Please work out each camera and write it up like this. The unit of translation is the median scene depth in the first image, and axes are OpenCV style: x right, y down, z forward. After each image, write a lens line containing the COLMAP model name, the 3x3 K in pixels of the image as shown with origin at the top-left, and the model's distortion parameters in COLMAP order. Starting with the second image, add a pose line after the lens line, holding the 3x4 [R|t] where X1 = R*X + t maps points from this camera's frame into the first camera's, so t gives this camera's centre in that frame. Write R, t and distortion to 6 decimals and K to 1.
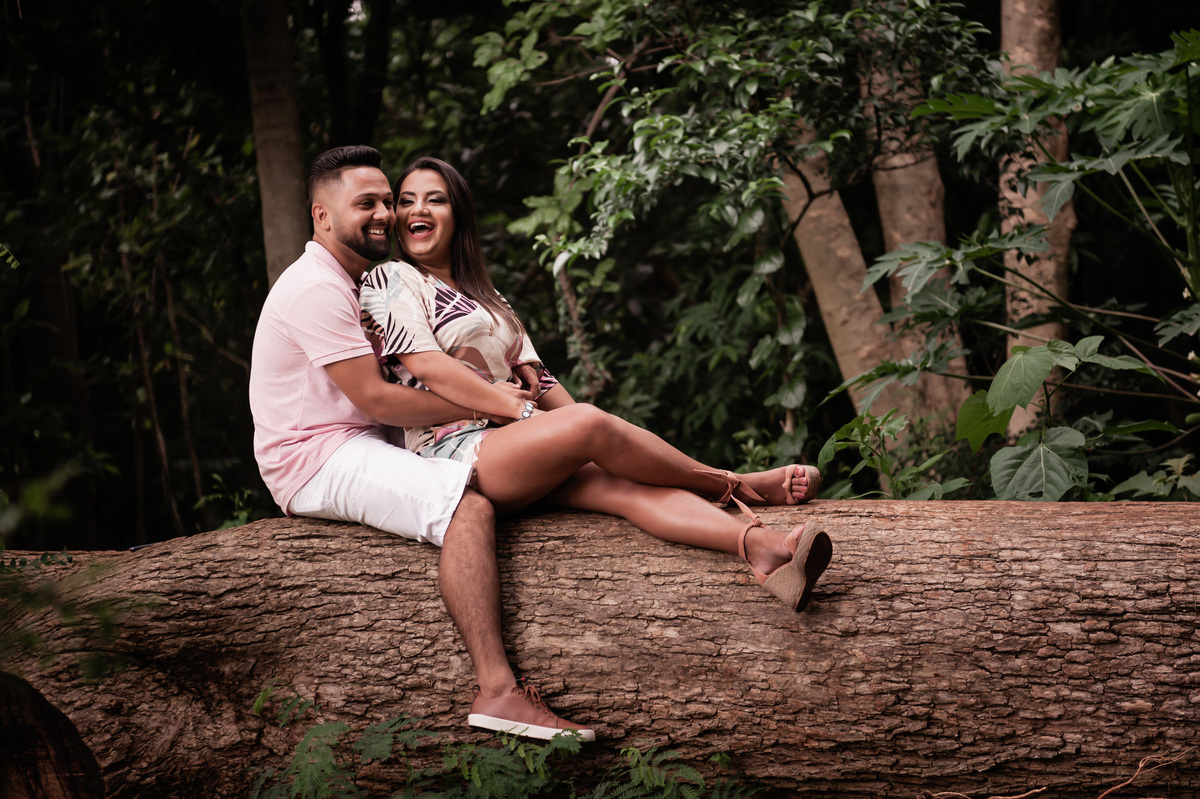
lens RADIAL K [[2752.3, 0, 600.0], [0, 2752.3, 399.5], [0, 0, 1]] dist [0.078906, -0.360401]
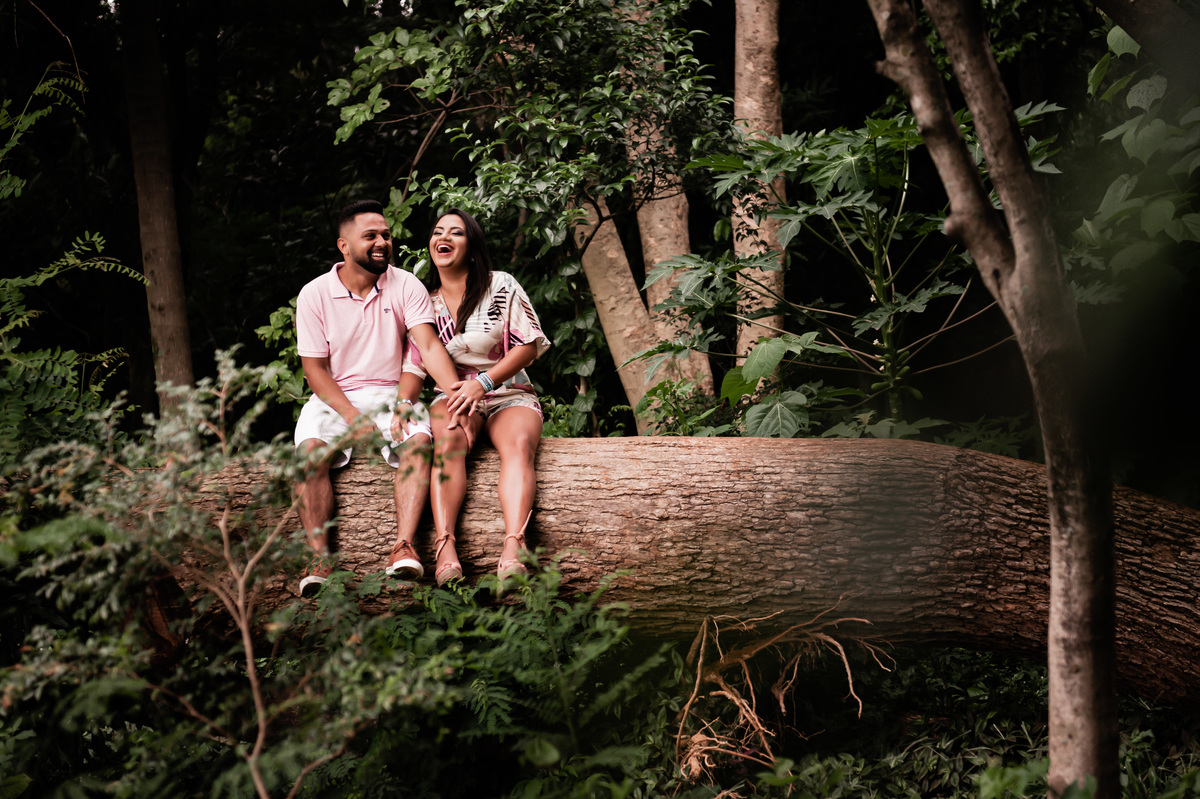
lens RADIAL K [[2752.3, 0, 600.0], [0, 2752.3, 399.5], [0, 0, 1]] dist [0.078906, -0.360401]
pose [[0.993918, 0.008667, 0.109778, -0.120509], [-0.010103, 0.999870, 0.012532, -0.004189], [-0.109655, -0.013565, 0.993877, -0.578127]]
